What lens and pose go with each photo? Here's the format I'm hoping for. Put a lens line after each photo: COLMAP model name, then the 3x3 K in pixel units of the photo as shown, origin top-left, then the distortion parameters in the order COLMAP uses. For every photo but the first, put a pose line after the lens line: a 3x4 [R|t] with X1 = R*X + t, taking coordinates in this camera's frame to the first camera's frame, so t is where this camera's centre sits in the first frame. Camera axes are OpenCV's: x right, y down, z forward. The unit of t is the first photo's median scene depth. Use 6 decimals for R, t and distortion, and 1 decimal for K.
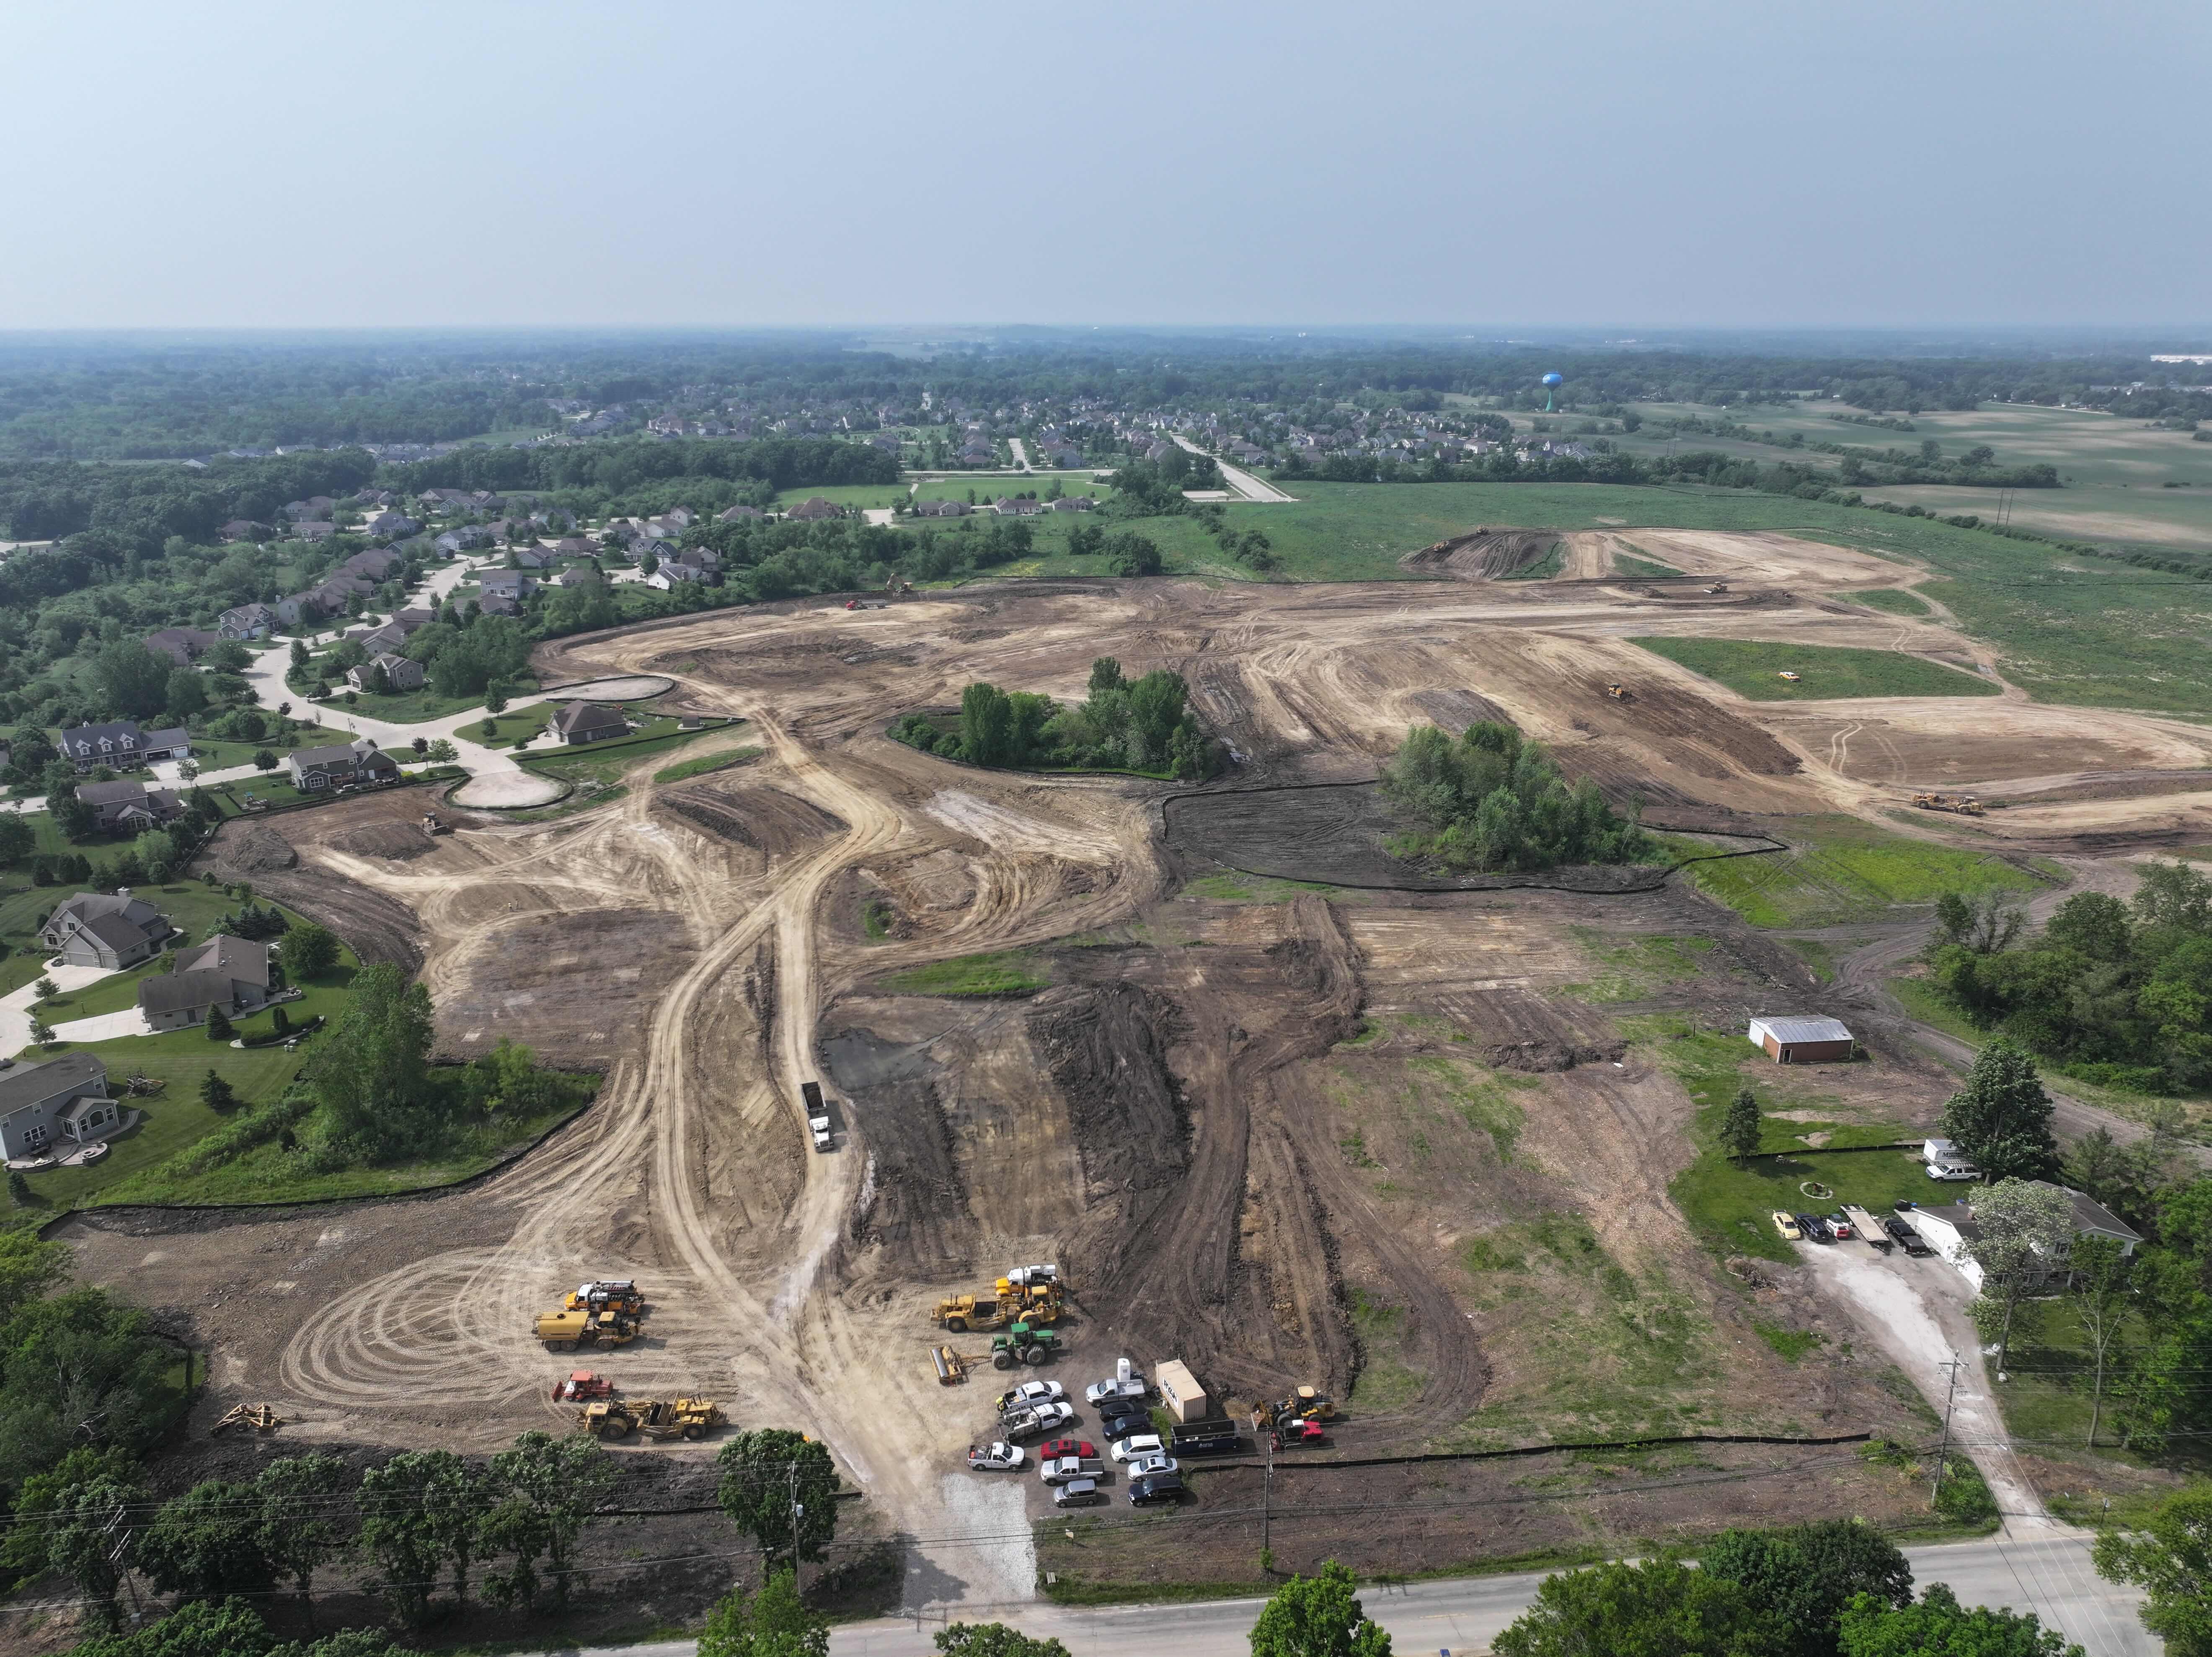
lens RADIAL K [[1557.0, 0, 1101.3], [0, 1557.0, 828.6], [0, 0, 1]] dist [0.002973, 0.017207]
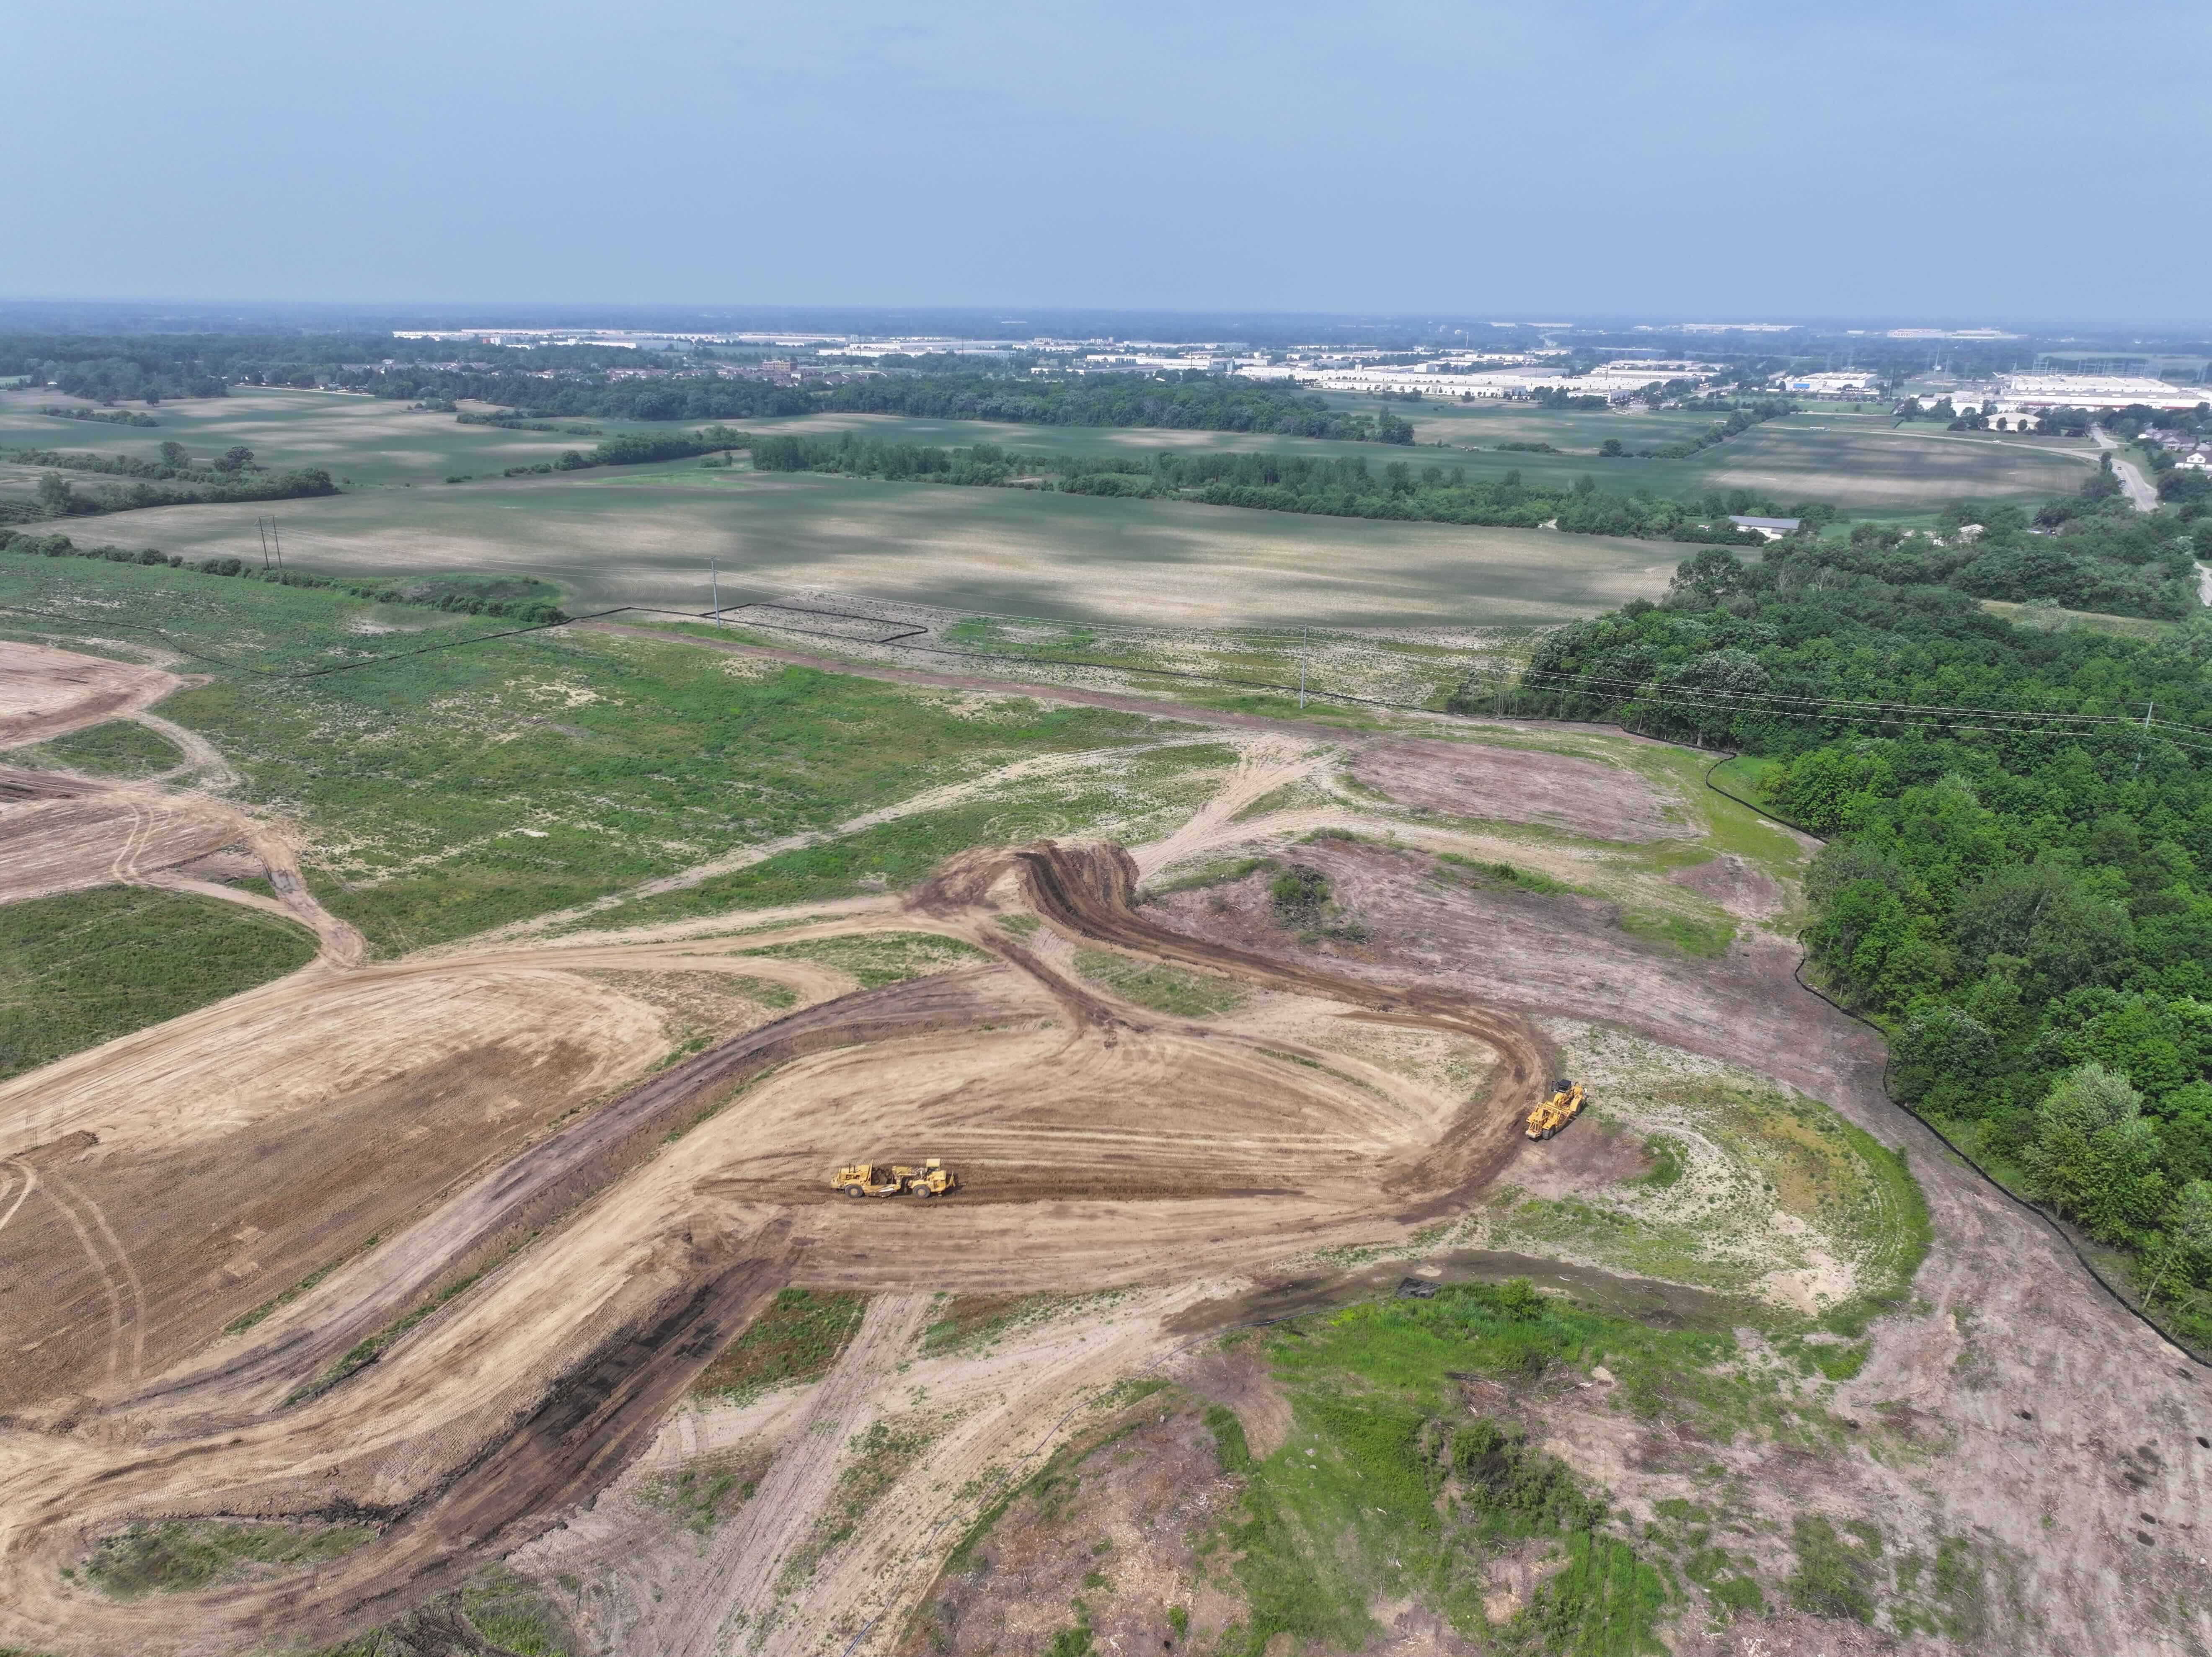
lens RADIAL K [[1557.0, 0, 1114.8], [0, 1557.0, 843.4], [0, 0, 1]] dist [0.002973, 0.017207]
pose [[0.554289, -0.267854, 0.788047, 0.108176], [0.249542, 0.956728, 0.149668, -0.048731], [-0.794036, 0.113691, 0.597144, 0.154008]]
